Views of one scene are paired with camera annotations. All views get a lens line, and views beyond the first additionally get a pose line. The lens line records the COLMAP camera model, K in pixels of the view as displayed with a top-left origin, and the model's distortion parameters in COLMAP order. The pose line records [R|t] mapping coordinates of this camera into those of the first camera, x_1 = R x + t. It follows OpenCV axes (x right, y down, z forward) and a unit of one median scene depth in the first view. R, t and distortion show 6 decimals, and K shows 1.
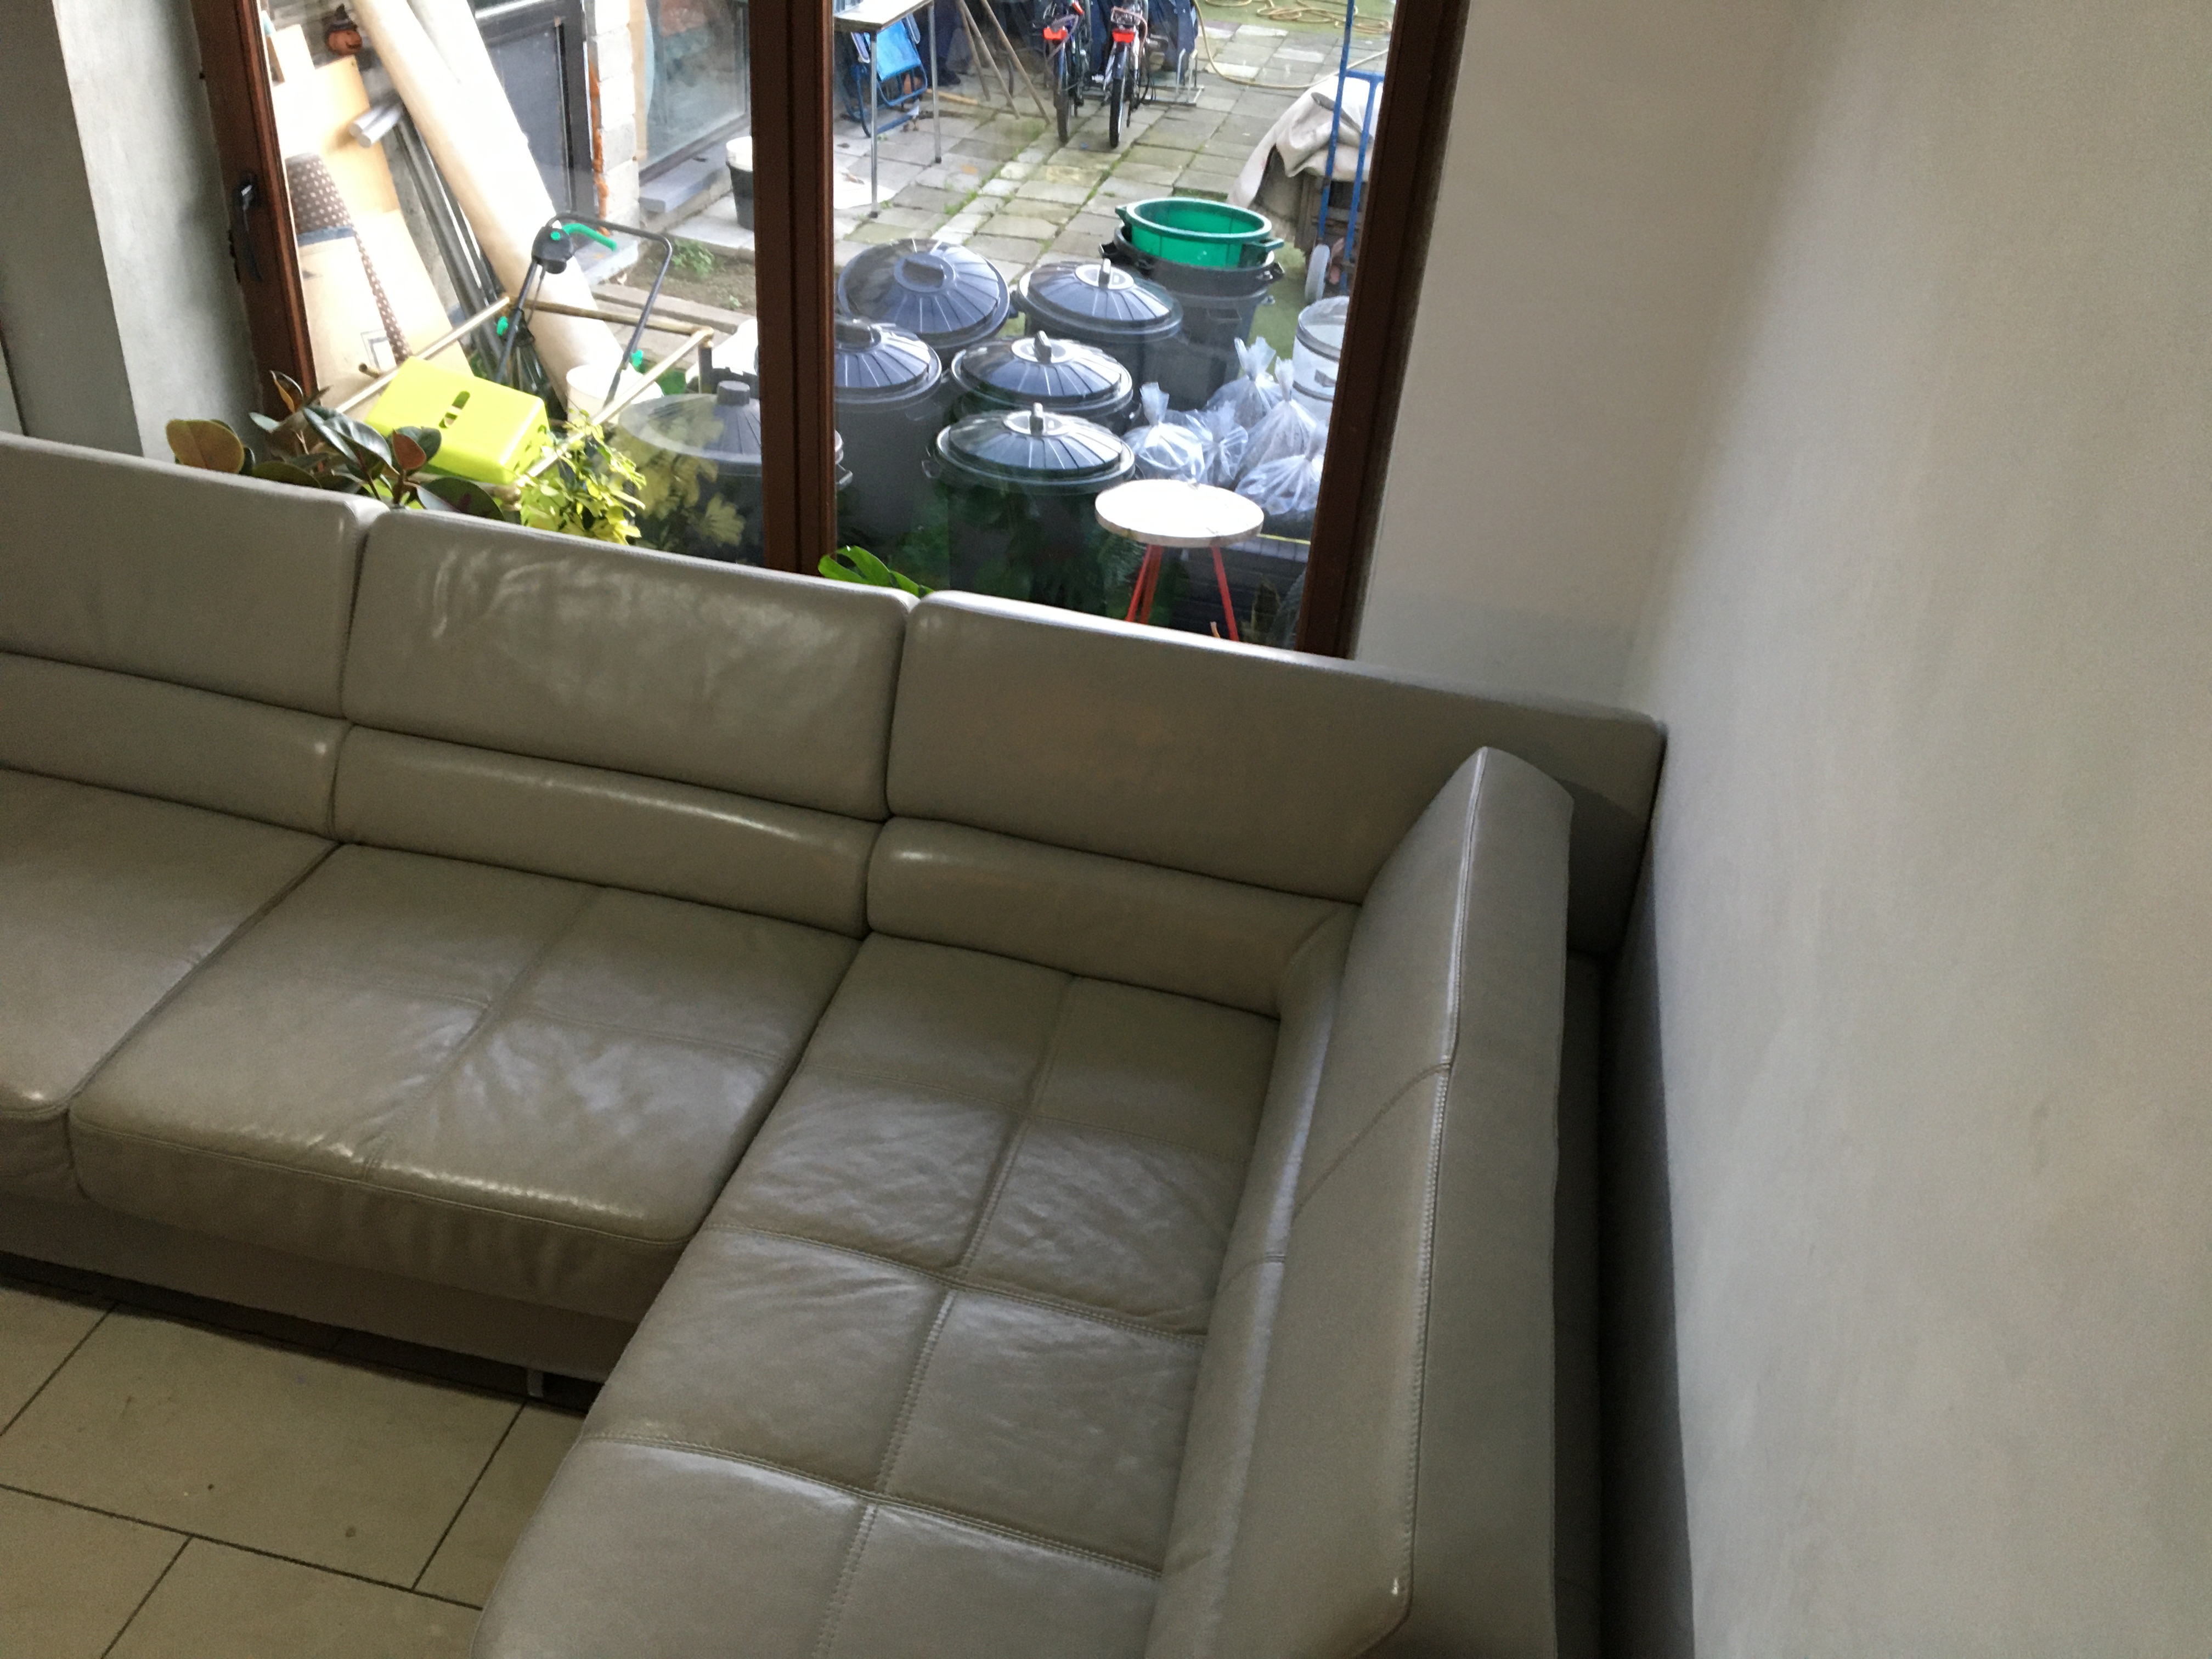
lens RADIAL K [[1840.1, 0, 1106.0], [0, 1840.1, 829.5], [0, 0, 1]] dist [0.102527, -0.167988]
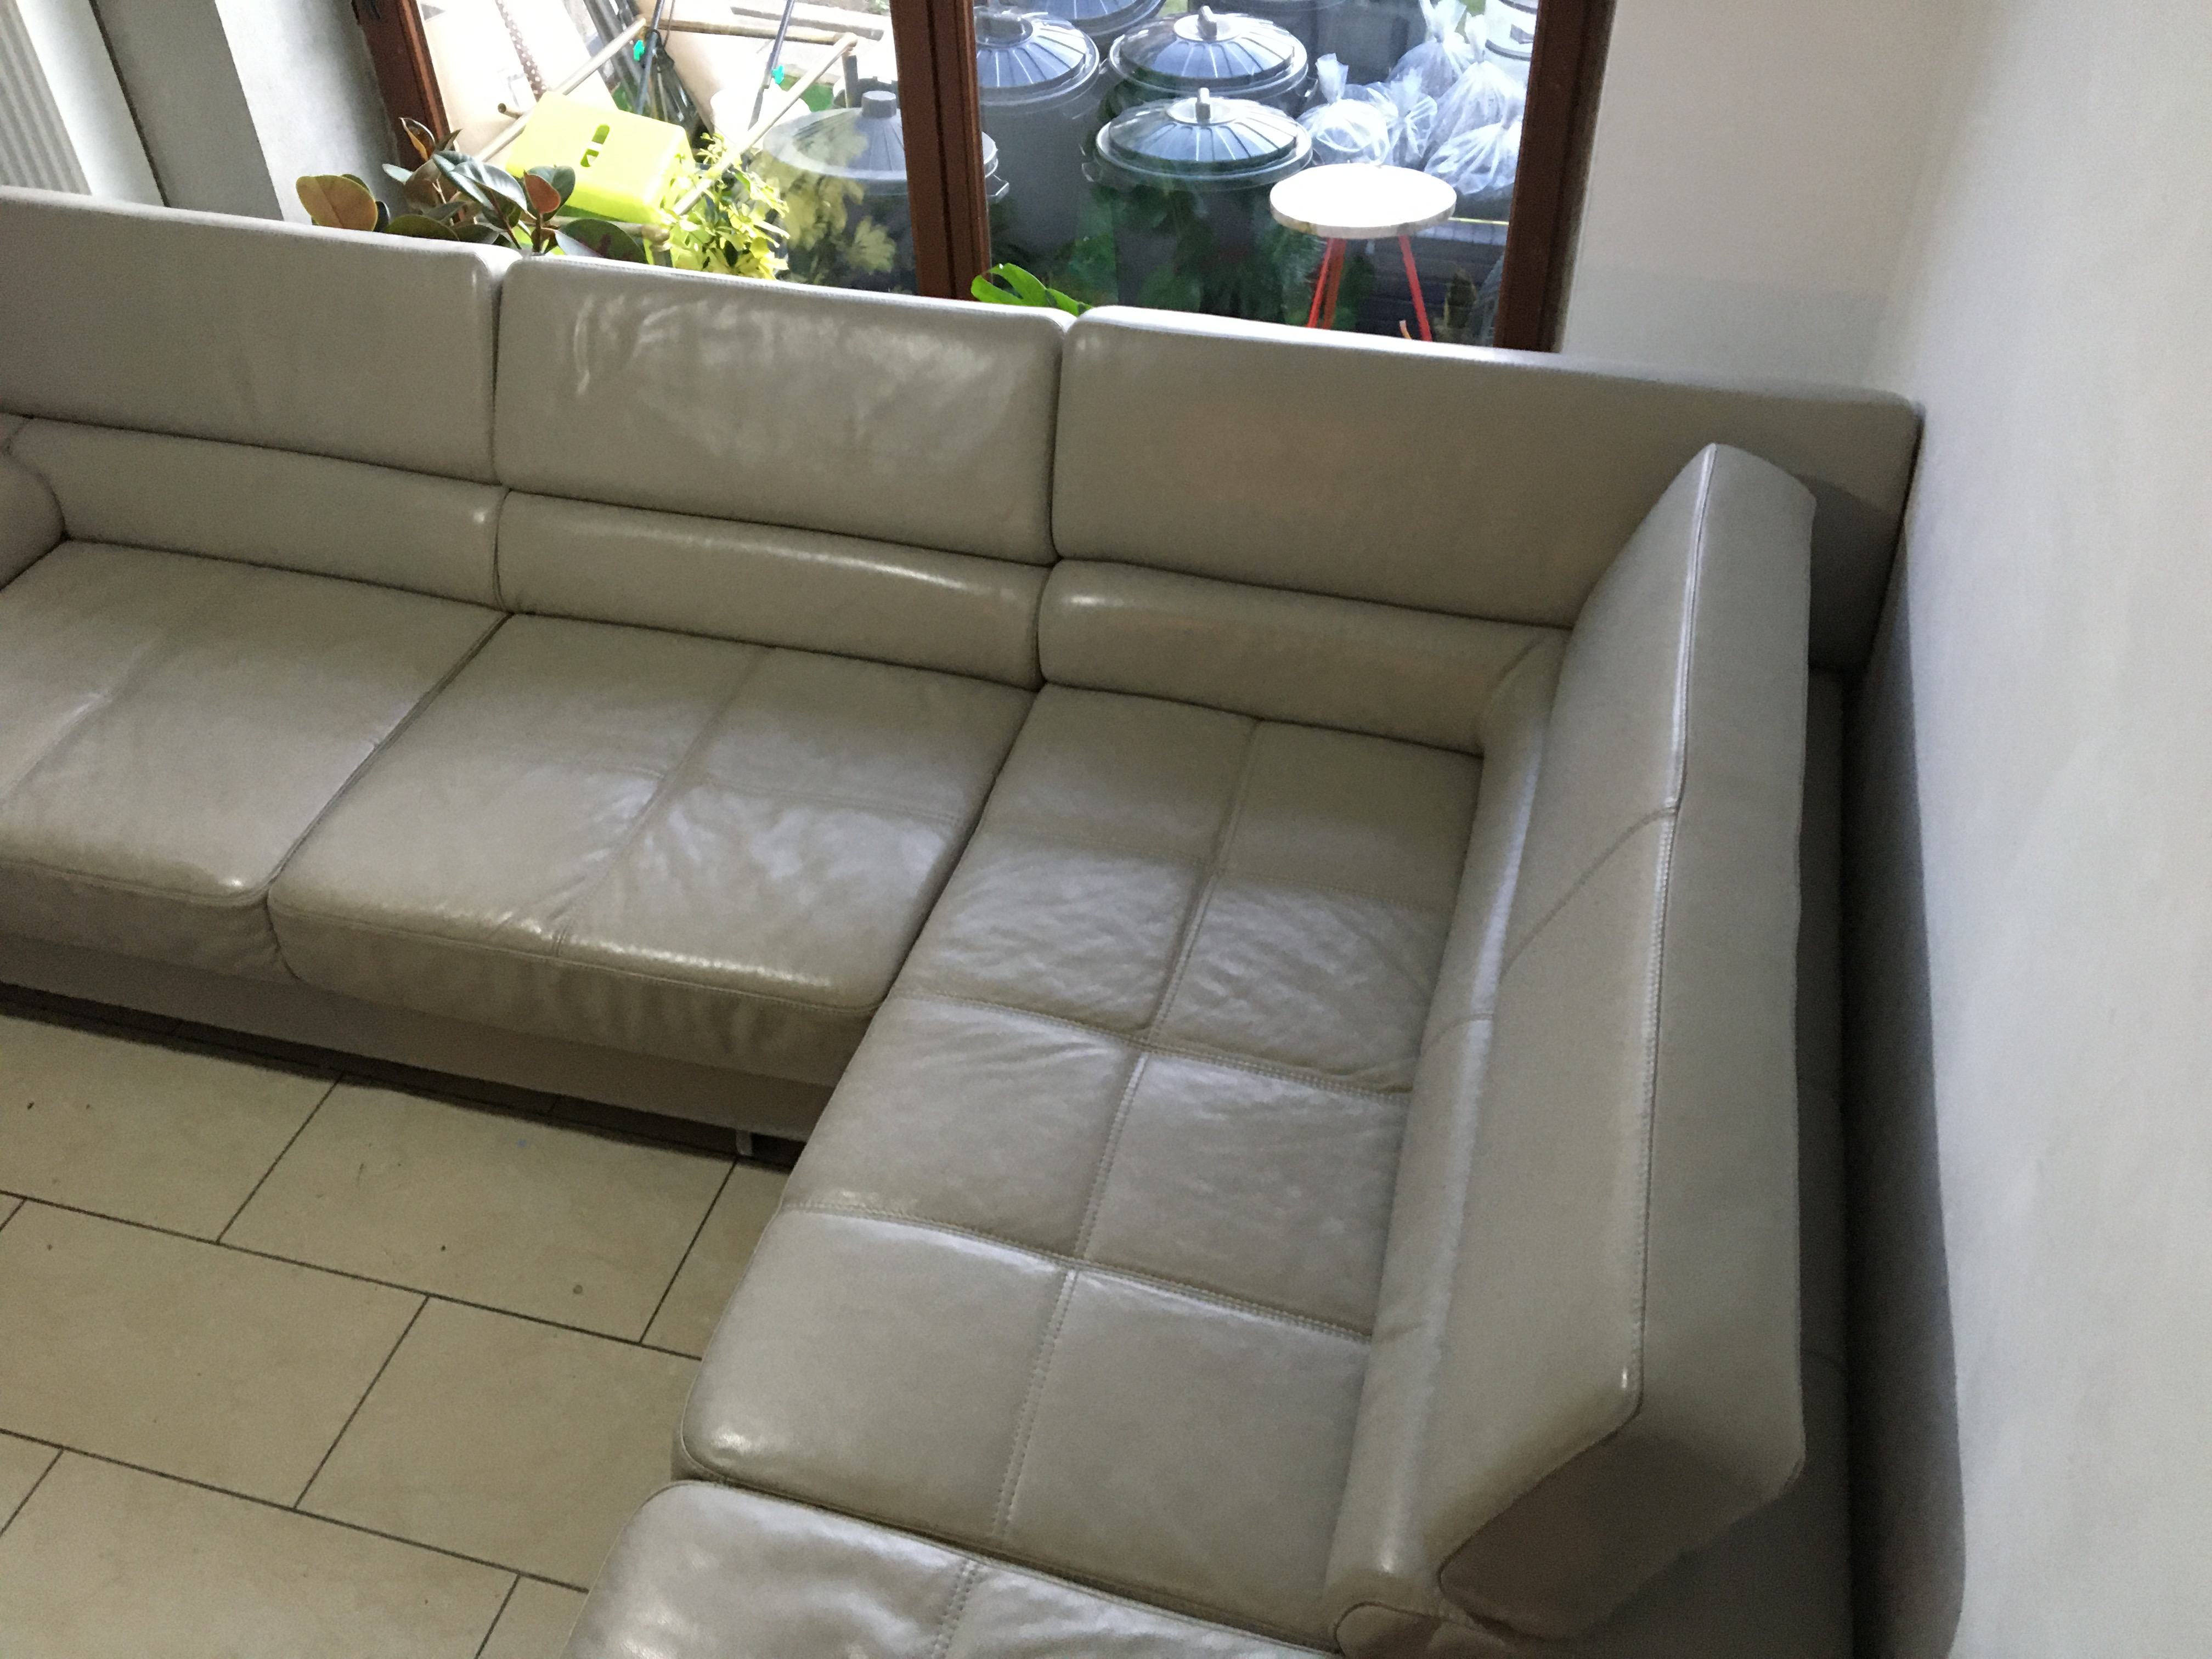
lens RADIAL K [[1840.1, 0, 1106.0], [0, 1840.1, 829.5], [0, 0, 1]] dist [0.102527, -0.167988]
pose [[0.993221, -0.036674, -0.110307, 0.004614], [0.052606, 0.988004, 0.145190, -0.004635], [0.103659, -0.150008, 0.983236, 0.040201]]
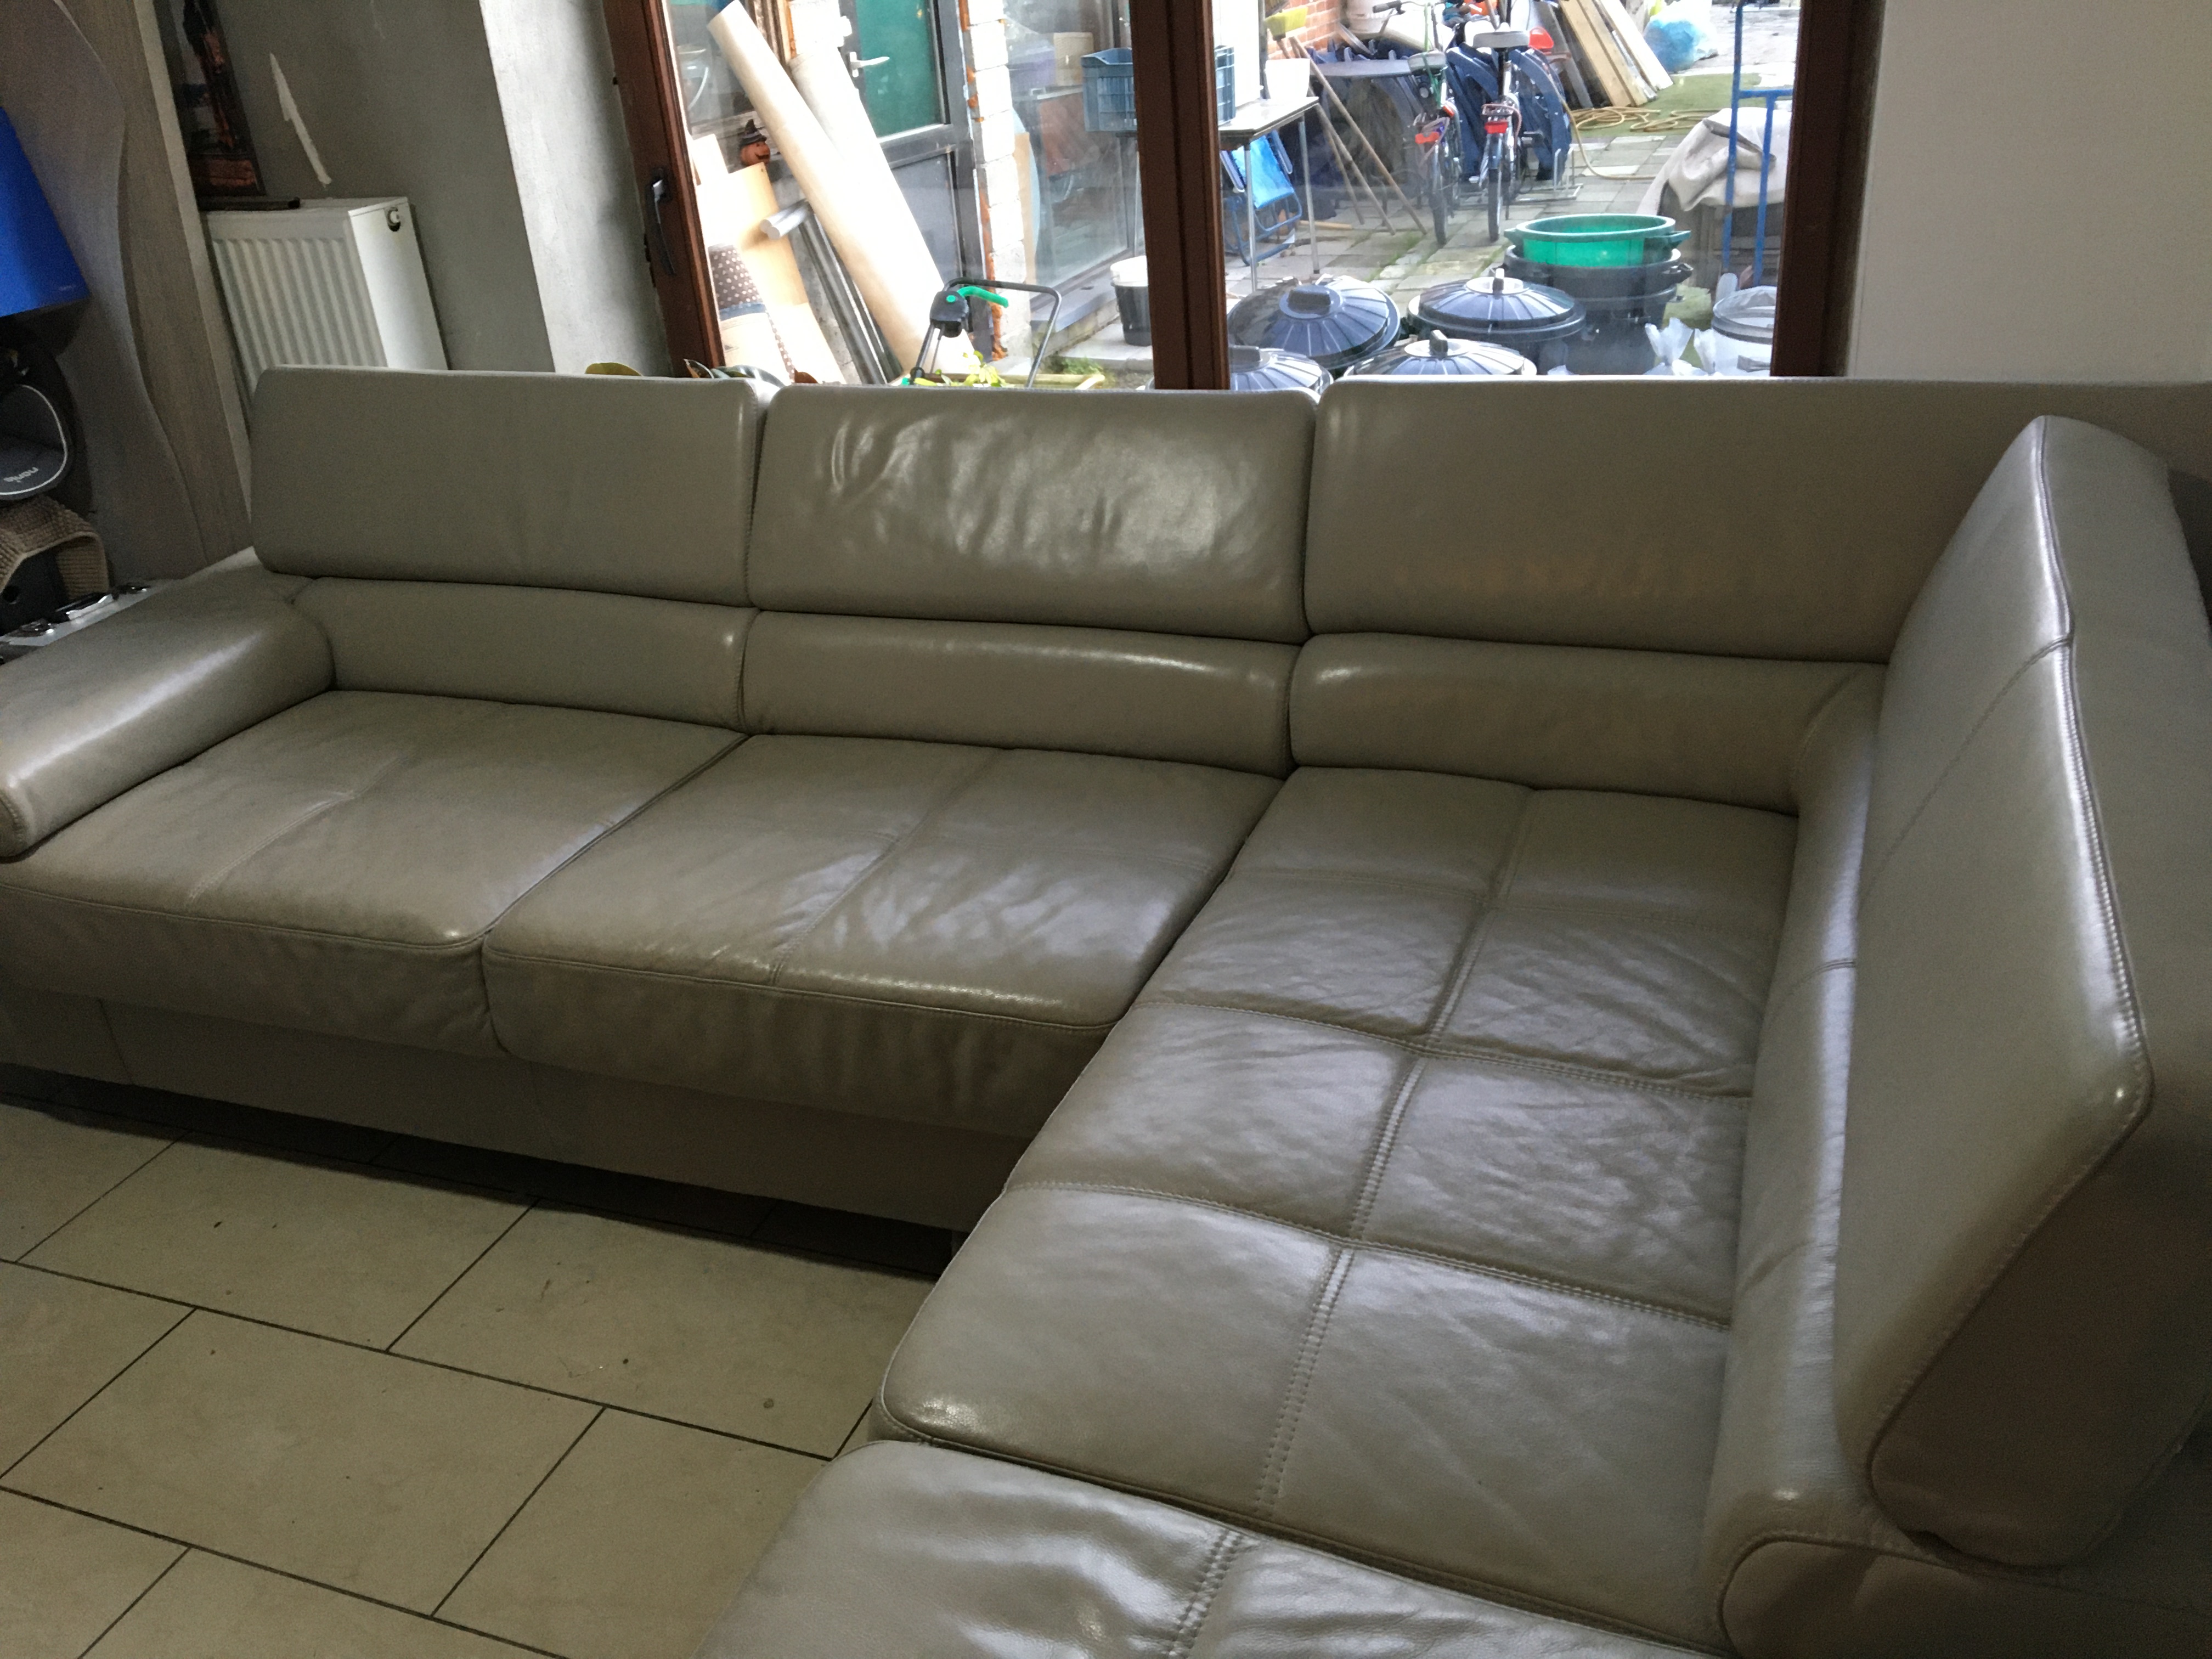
lens RADIAL K [[1840.1, 0, 1106.0], [0, 1840.1, 829.5], [0, 0, 1]] dist [0.102527, -0.167988]
pose [[0.974255, -0.073531, -0.213122, -0.022308], [0.047103, 0.990844, -0.126532, 0.147033], [0.220474, 0.113236, 0.968798, 0.088986]]
